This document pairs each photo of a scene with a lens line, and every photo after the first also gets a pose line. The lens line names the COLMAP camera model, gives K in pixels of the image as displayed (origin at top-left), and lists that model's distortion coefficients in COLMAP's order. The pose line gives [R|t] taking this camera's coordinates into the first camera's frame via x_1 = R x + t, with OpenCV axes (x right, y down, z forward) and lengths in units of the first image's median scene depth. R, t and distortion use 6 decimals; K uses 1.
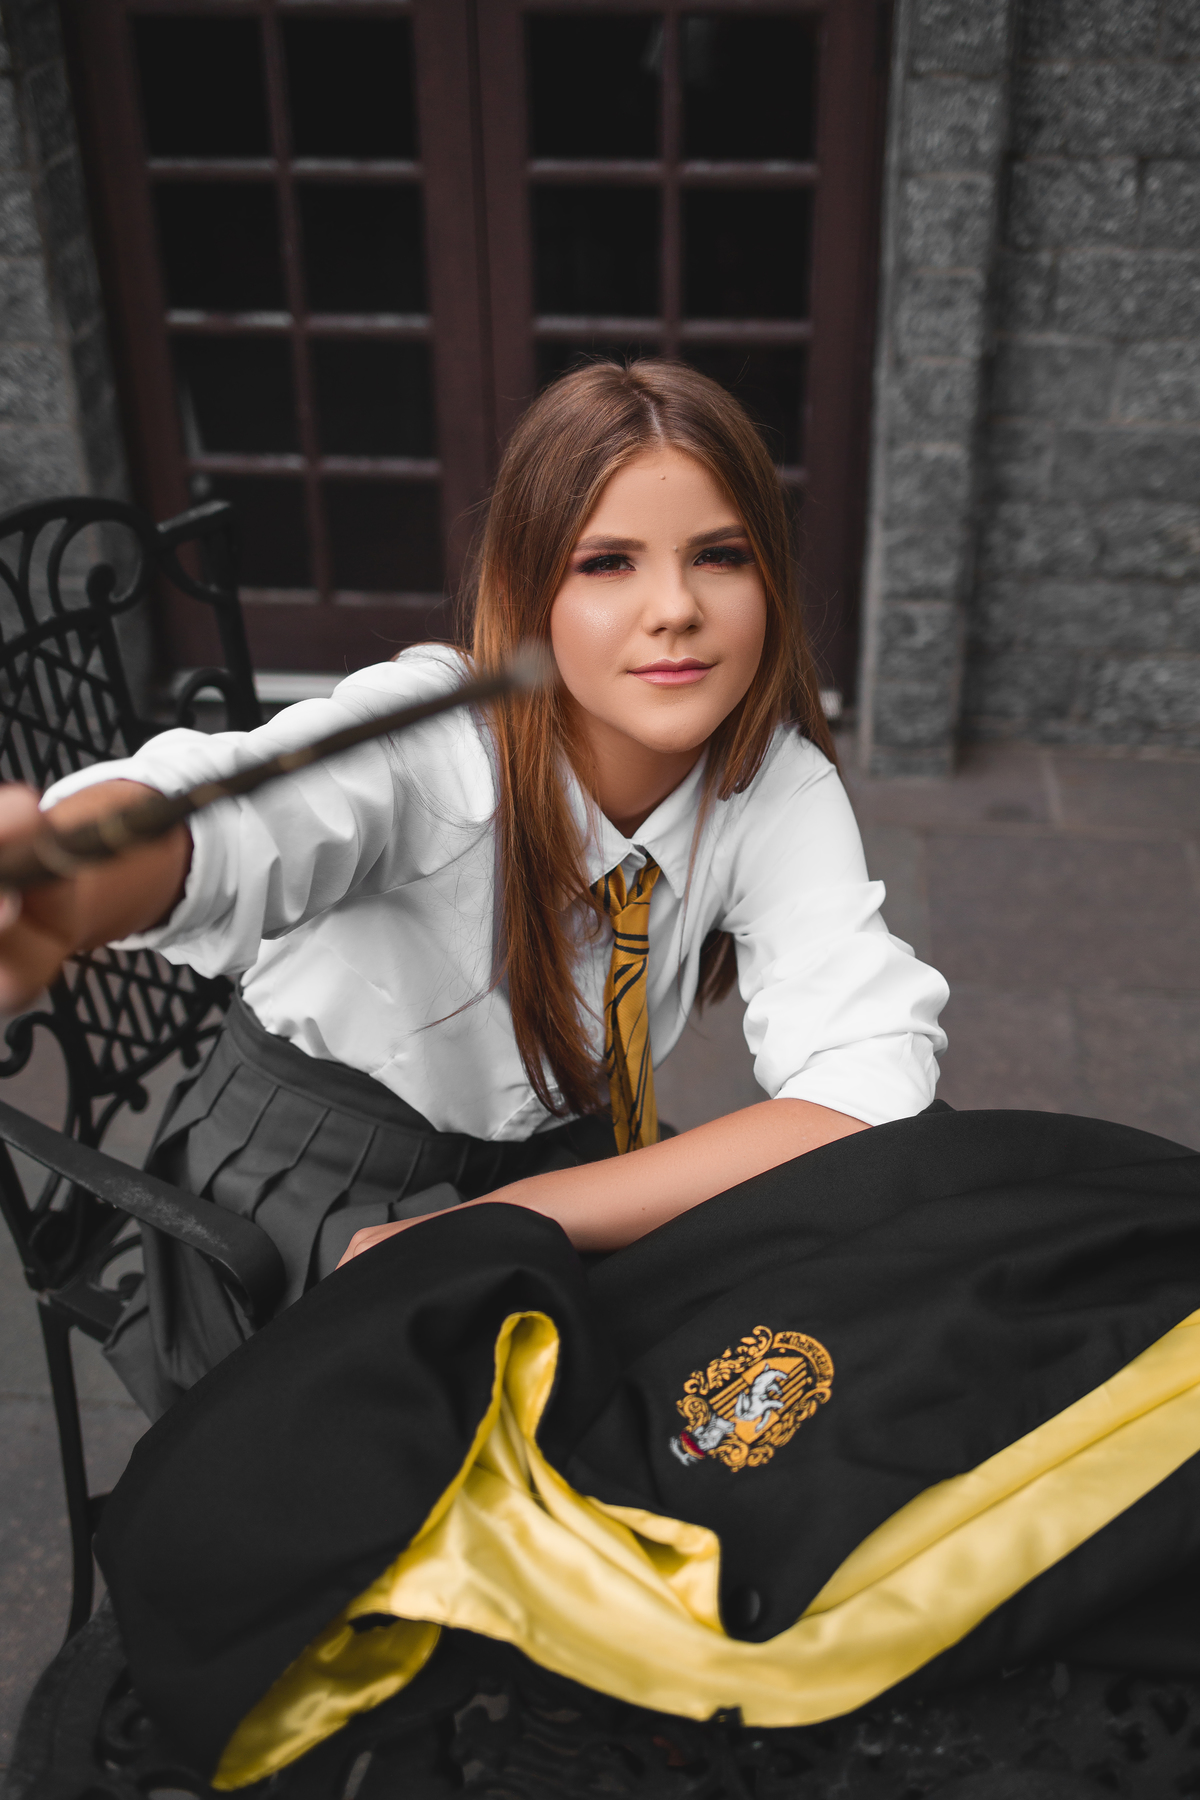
lens RADIAL K [[1795.4, 0, 606.7], [0, 1795.4, 898.7], [0, 0, 1]] dist [-0.018379, 0.000000]
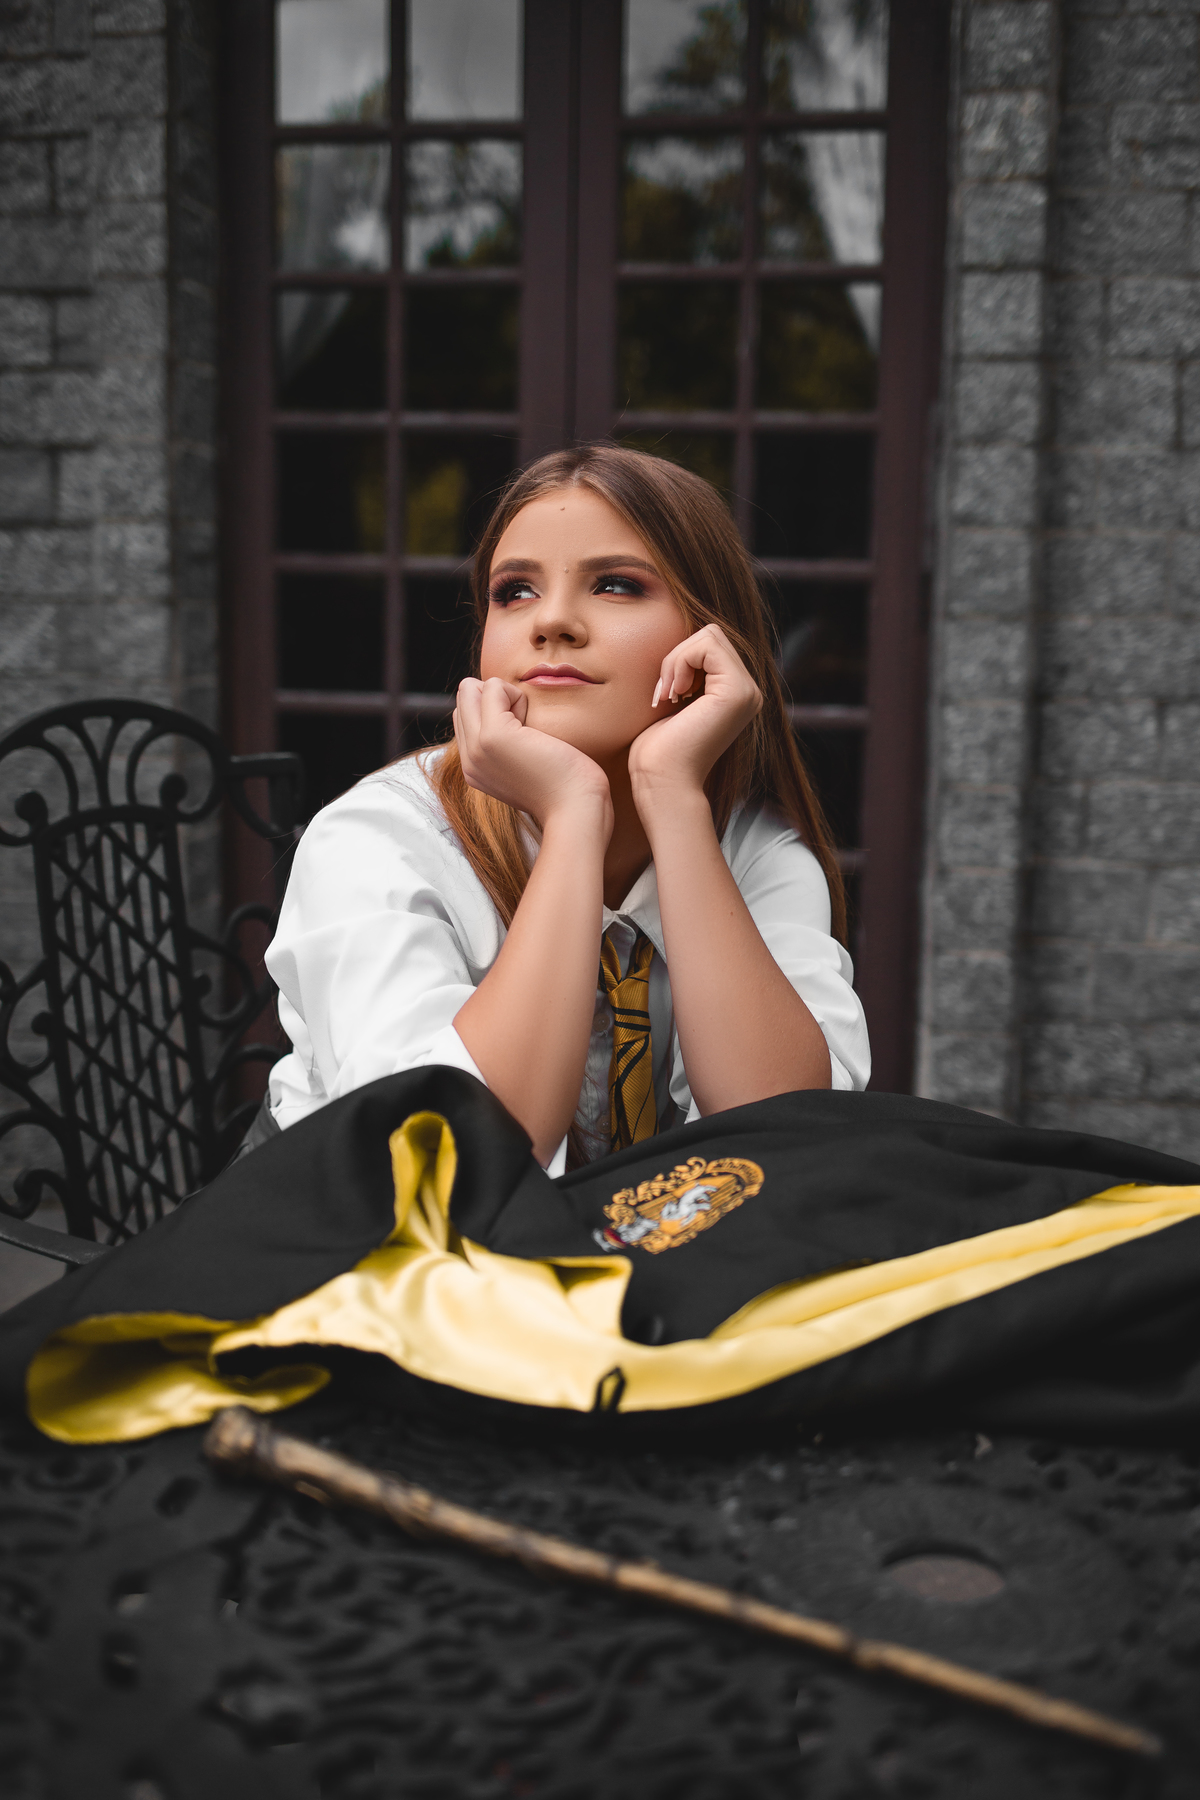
lens RADIAL K [[1795.4, 0, 596.9], [0, 1795.4, 899.2], [0, 0, 1]] dist [-0.018379, 0.000000]
pose [[0.997008, 0.045788, -0.062282, 0.025377], [-0.066069, 0.923018, -0.379041, 0.142479], [0.040132, 0.382022, 0.923281, 0.004834]]
